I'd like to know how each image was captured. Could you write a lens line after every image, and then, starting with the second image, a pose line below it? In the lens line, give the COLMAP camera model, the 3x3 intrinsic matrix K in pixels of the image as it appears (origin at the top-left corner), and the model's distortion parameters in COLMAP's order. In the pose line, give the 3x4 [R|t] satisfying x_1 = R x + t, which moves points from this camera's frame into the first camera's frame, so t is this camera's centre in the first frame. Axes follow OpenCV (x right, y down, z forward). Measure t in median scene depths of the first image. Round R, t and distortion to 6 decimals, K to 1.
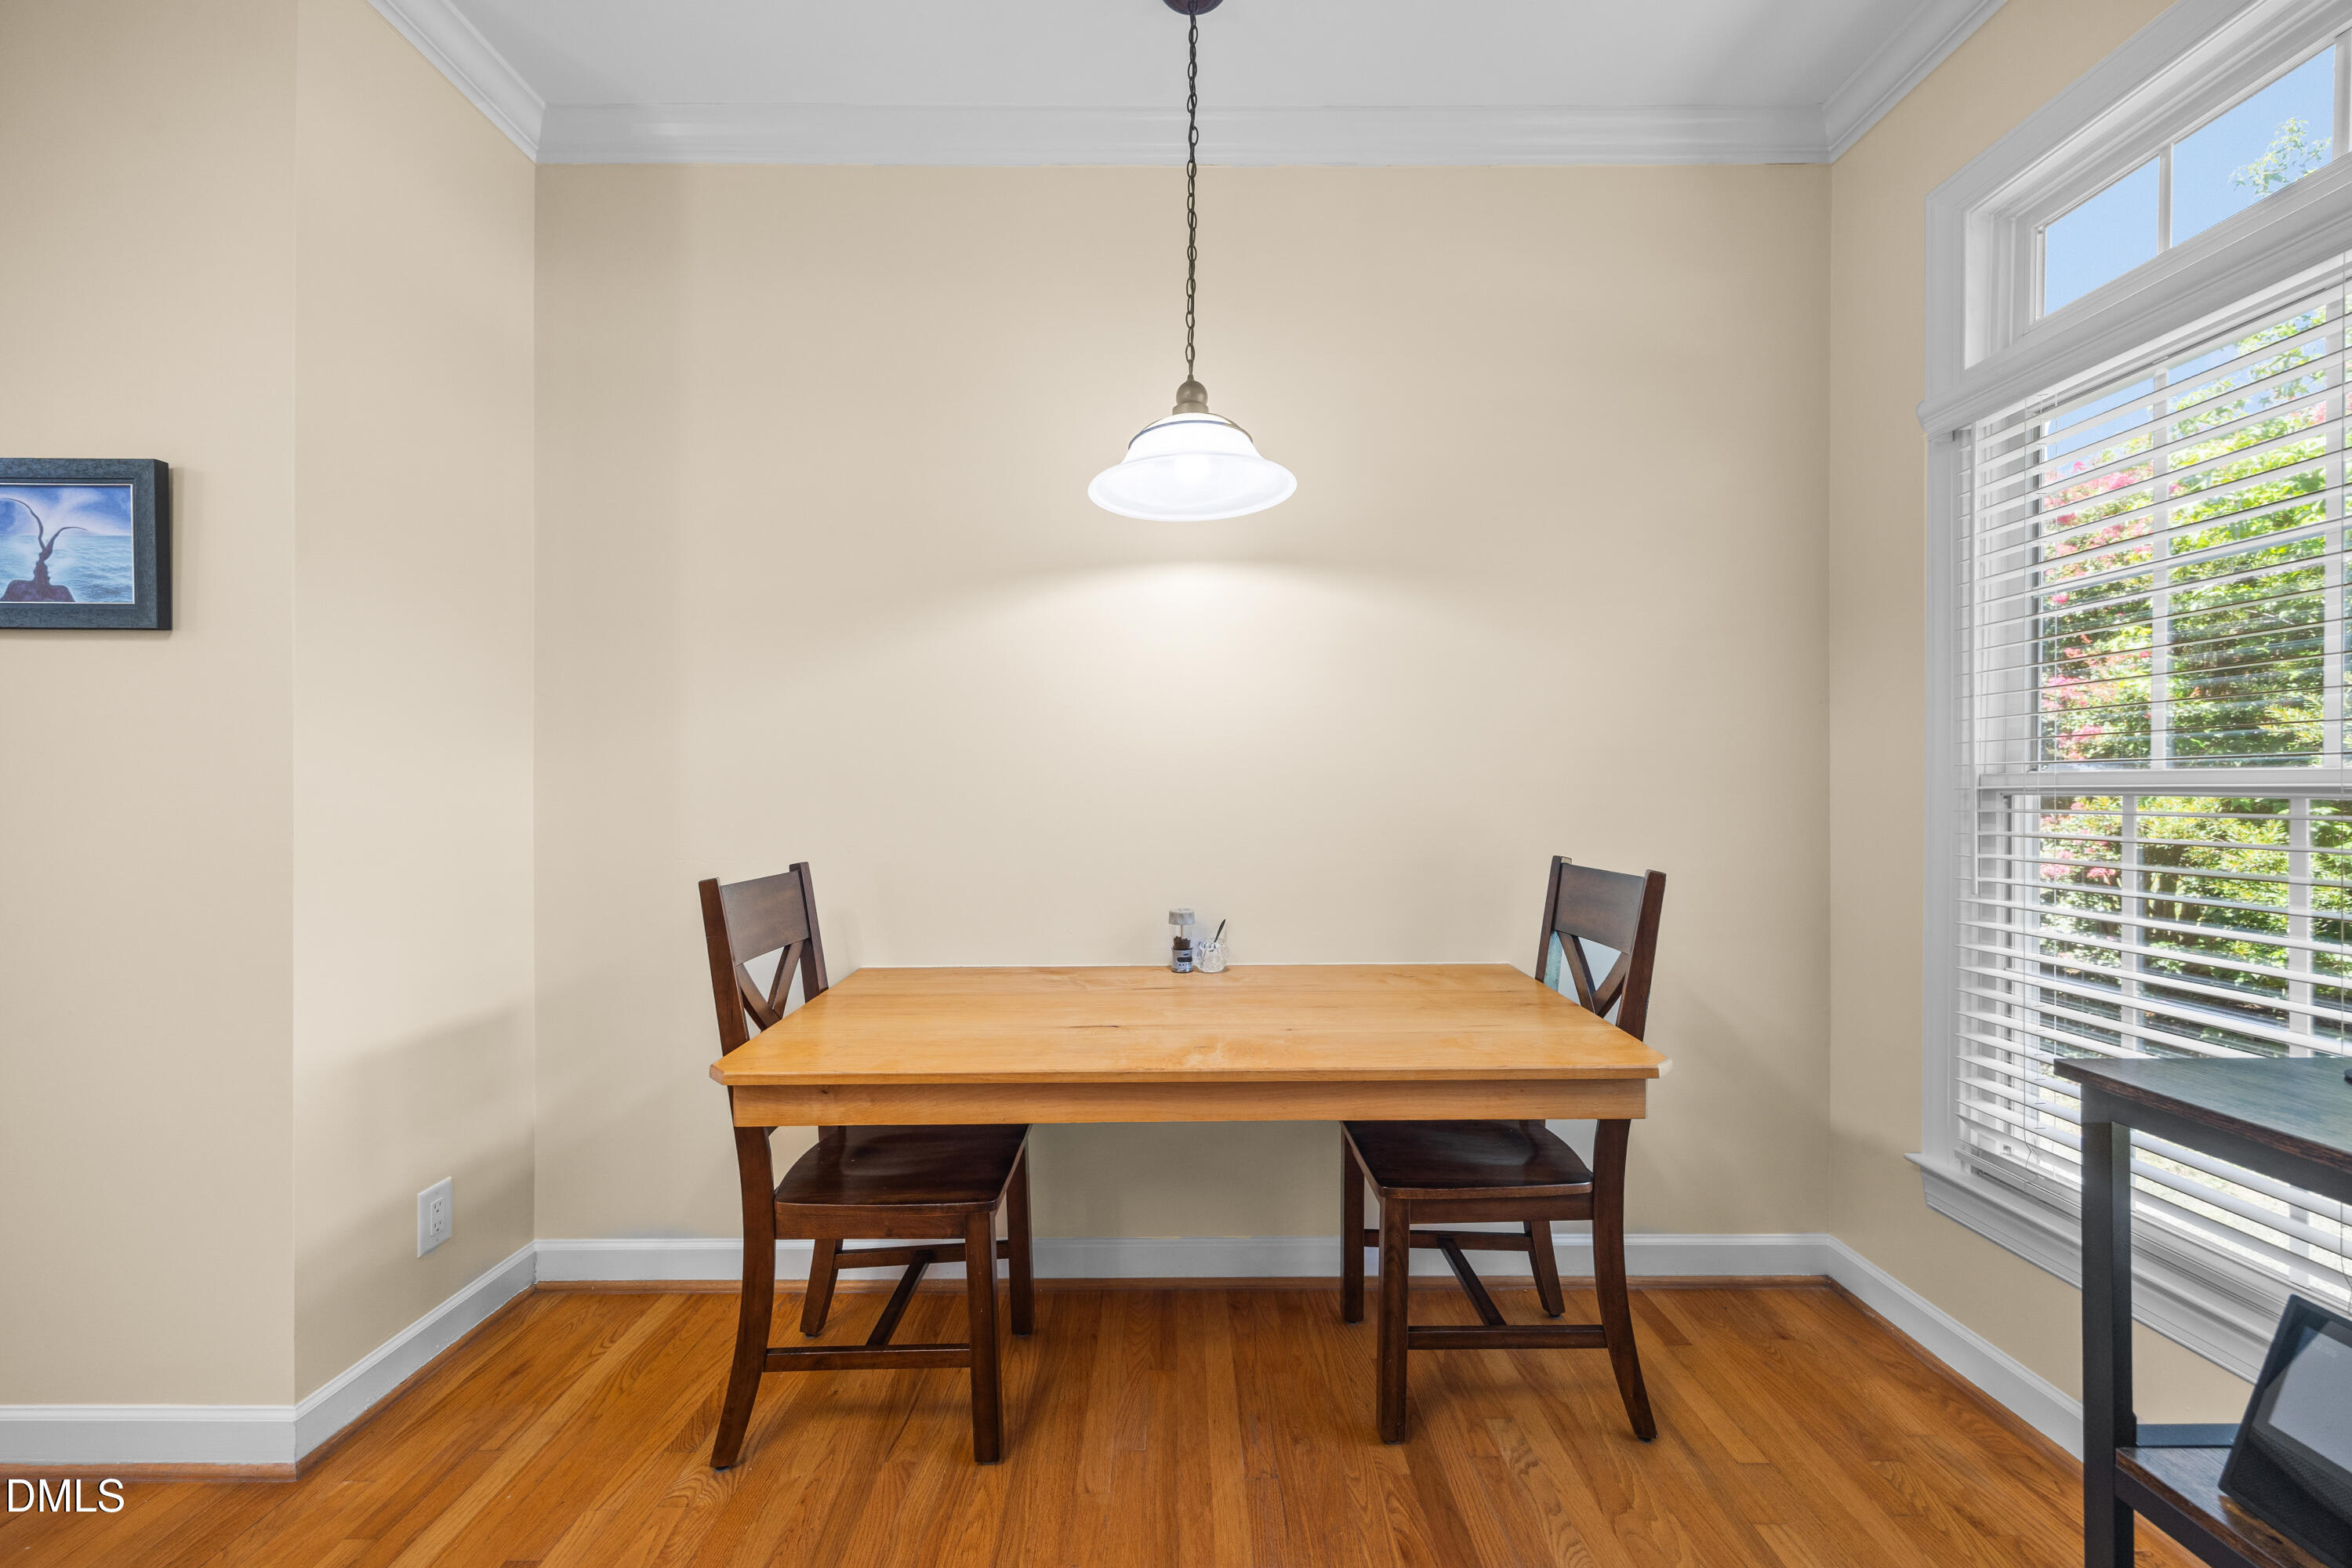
lens RADIAL K [[940.5, 0, 1173.4], [0, 940.5, 779.1], [0, 0, 1]] dist [0.005619, -0.000325]
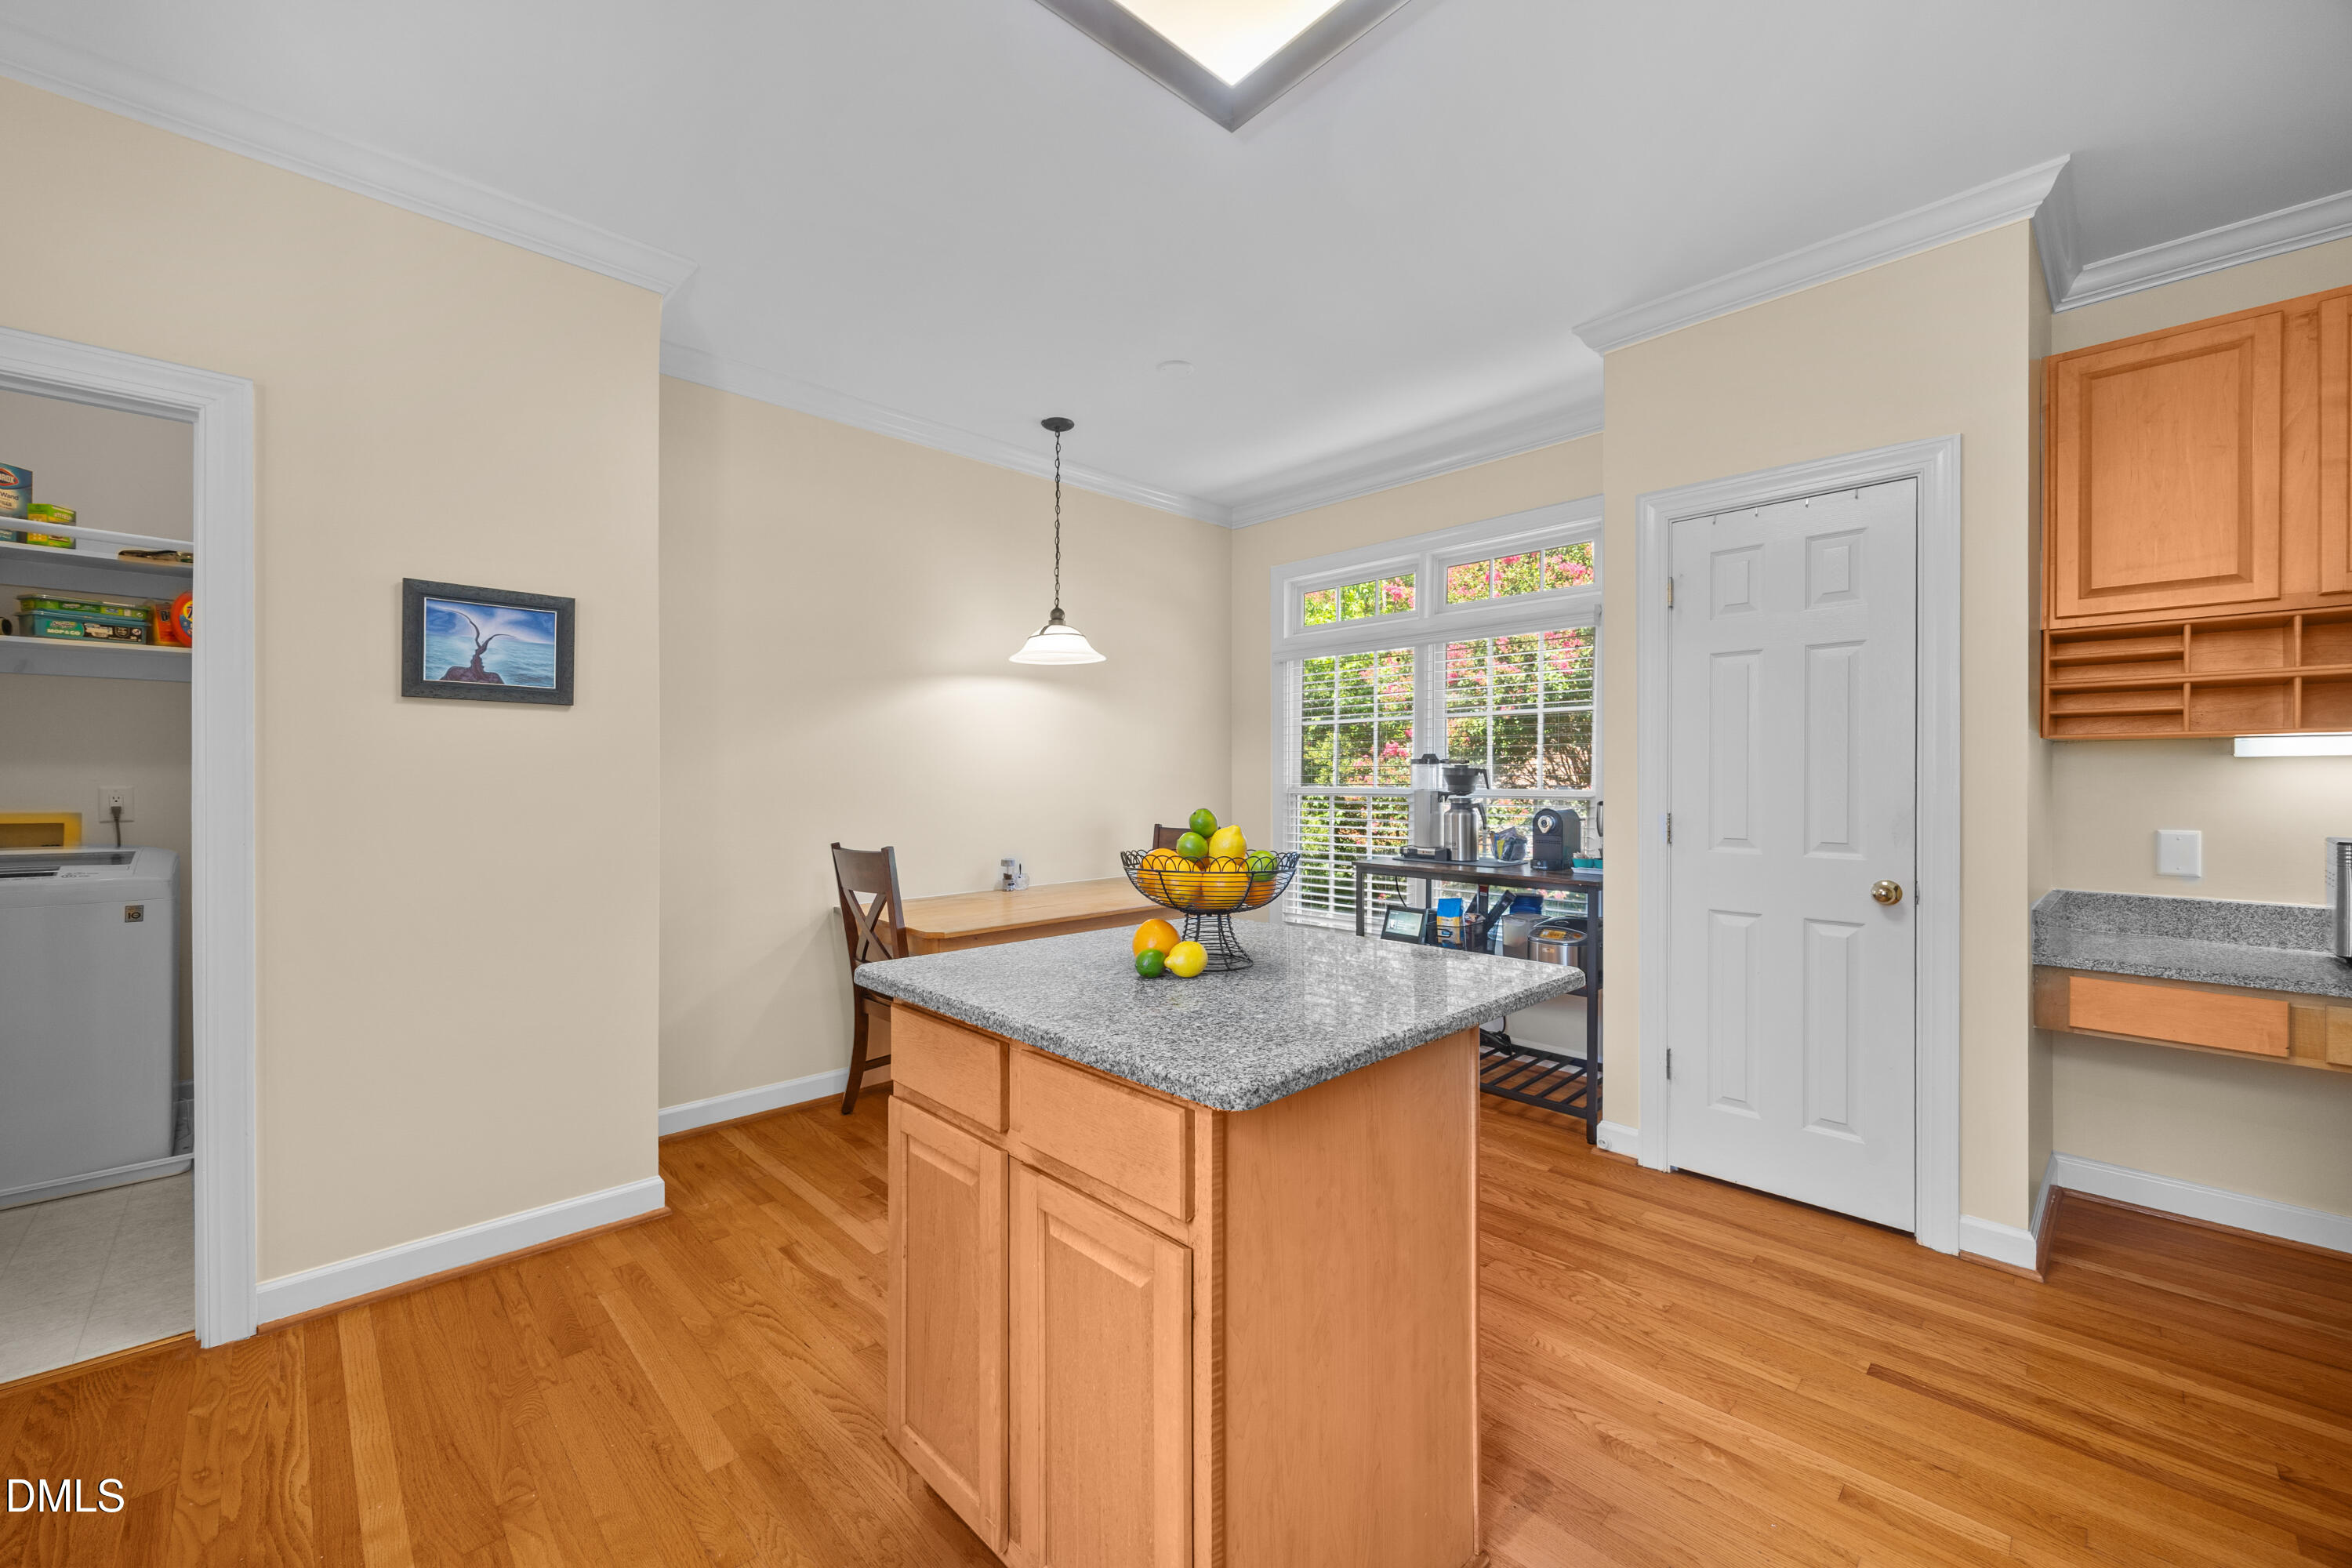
lens RADIAL K [[927.0, 0, 1168.5], [0, 927.0, 788.2], [0, 0, 1]] dist [-0.002707, -0.000432]
pose [[0.724335, -0.009053, 0.689388, -1.273941], [-0.000986, 0.999899, 0.014167, -0.039055], [-0.689447, -0.010942, 0.724253, -0.719669]]
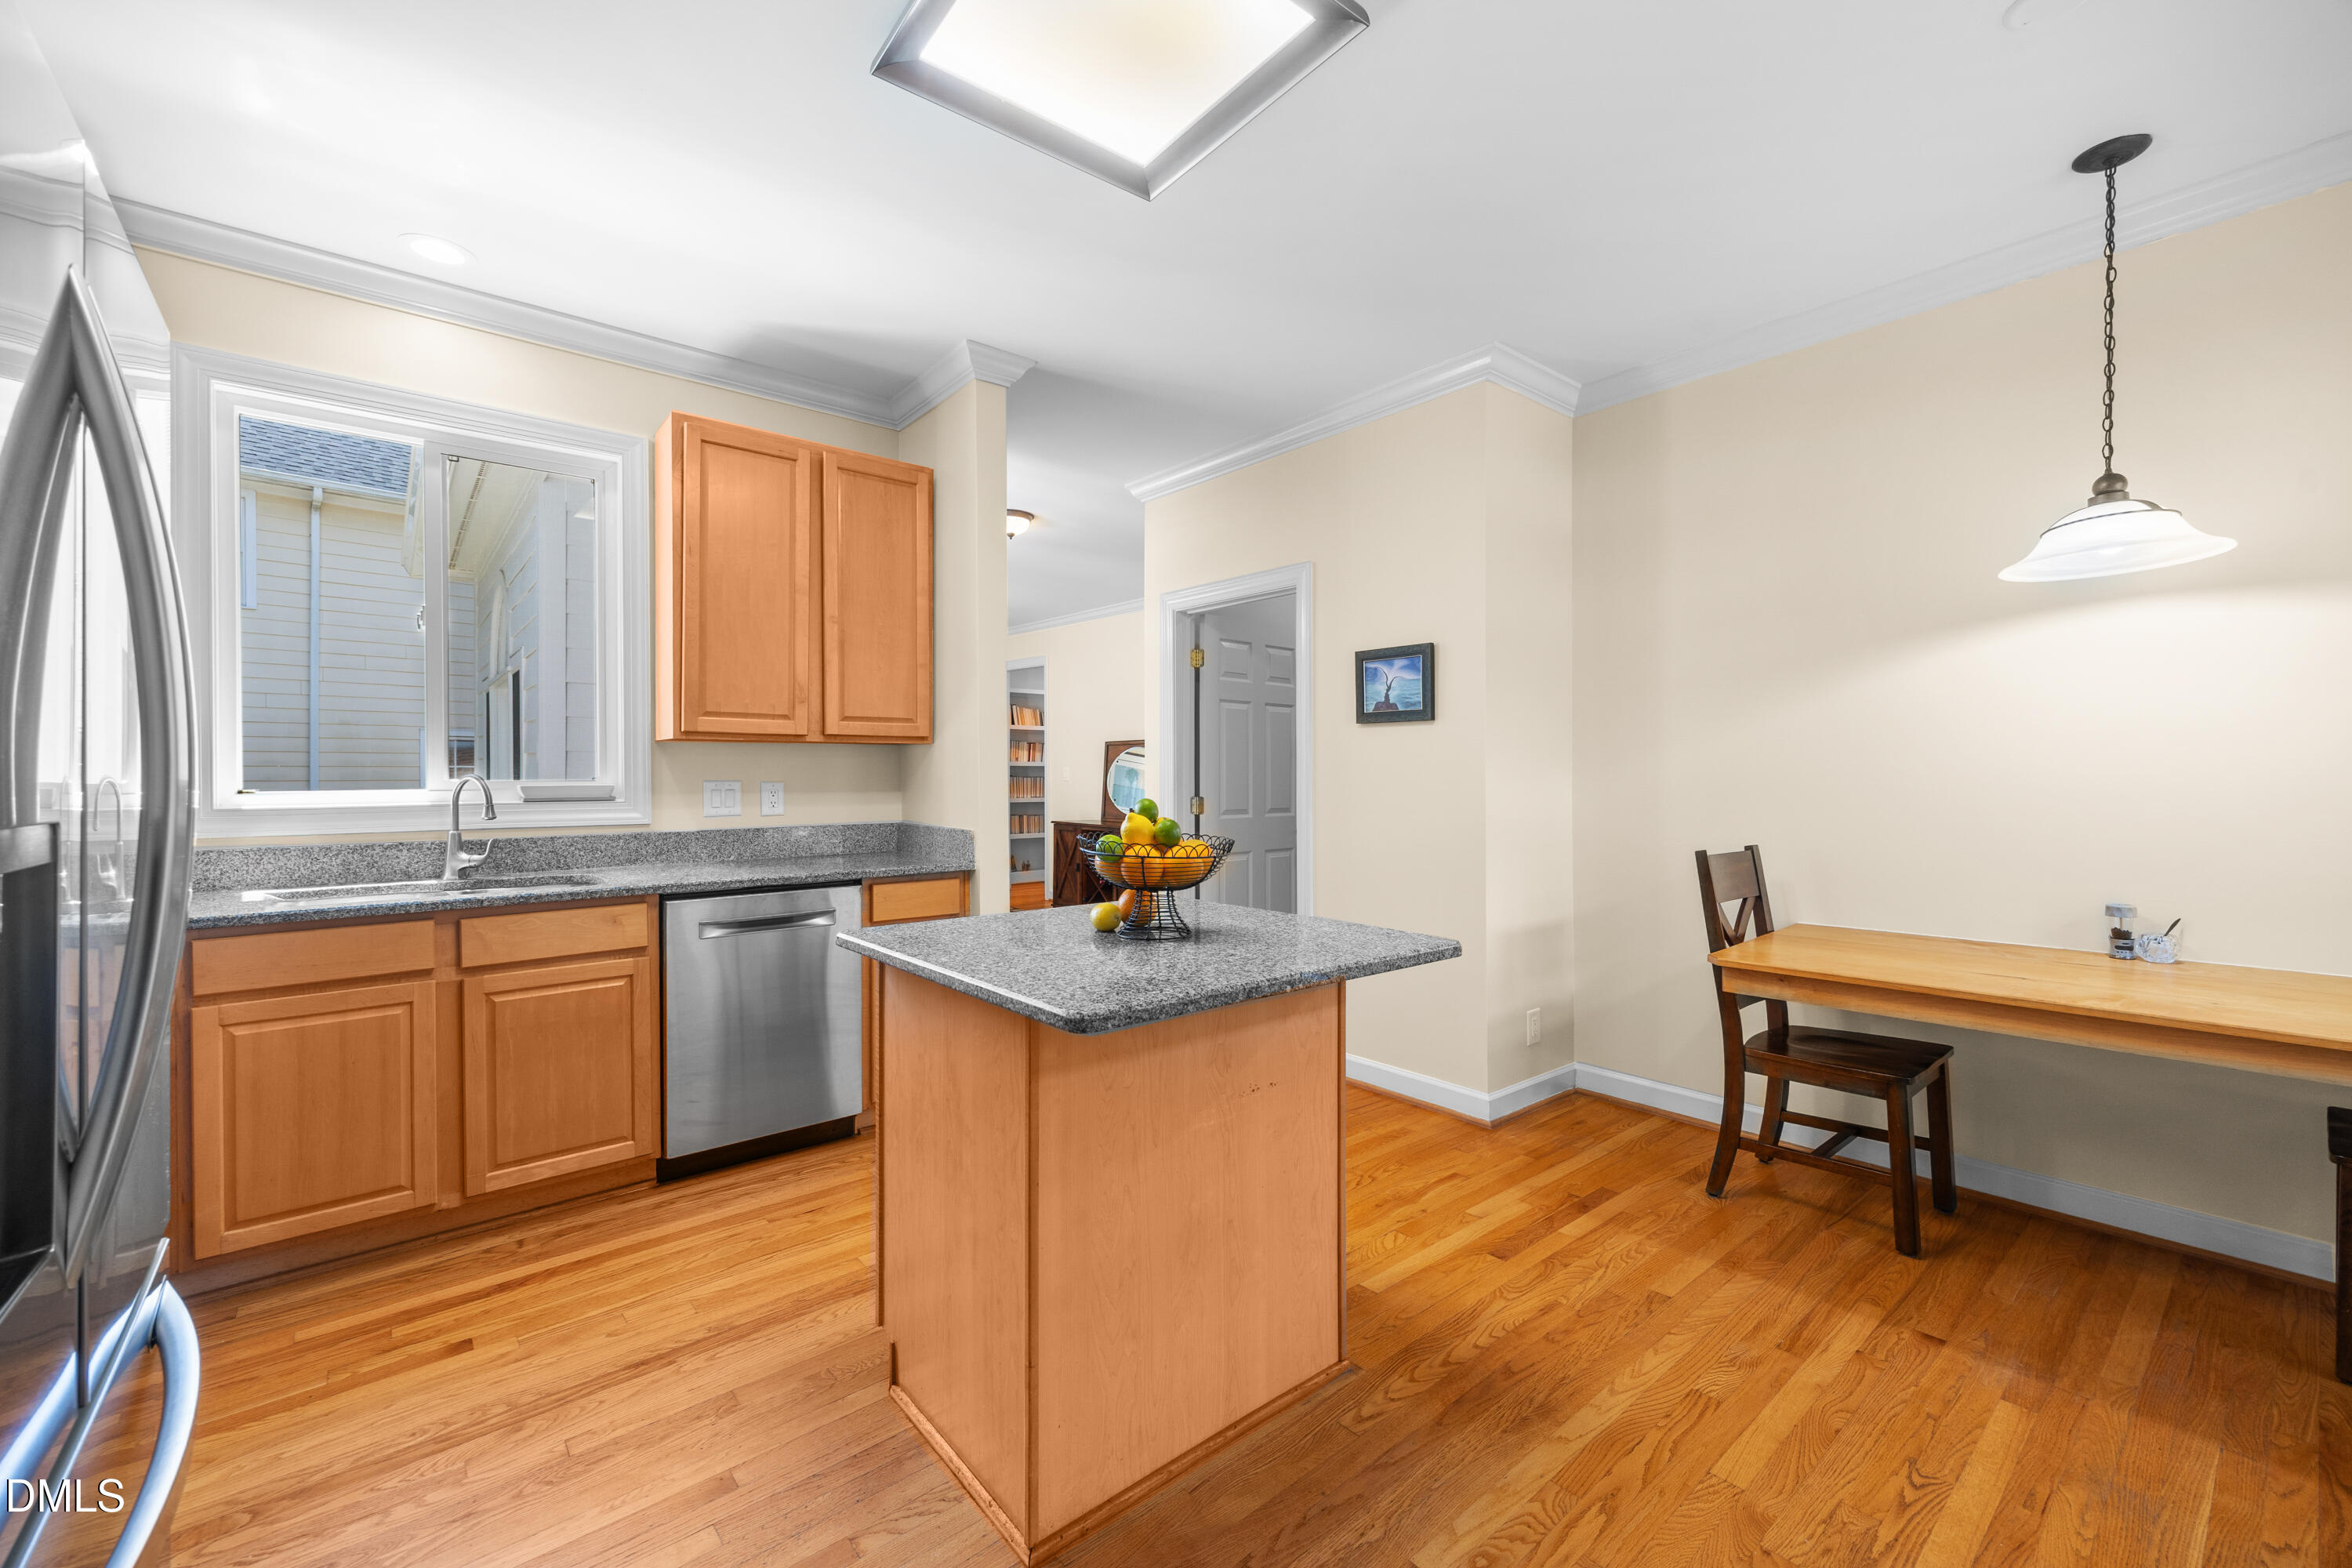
lens RADIAL K [[940.5, 0, 1173.4], [0, 940.5, 779.1], [0, 0, 1]] dist [0.005619, -0.000325]
pose [[0.637802, -0.000324, -0.770200, 0.192860], [0.009108, 0.999933, 0.007122, -0.039532], [0.770146, -0.011558, 0.637762, -0.751440]]
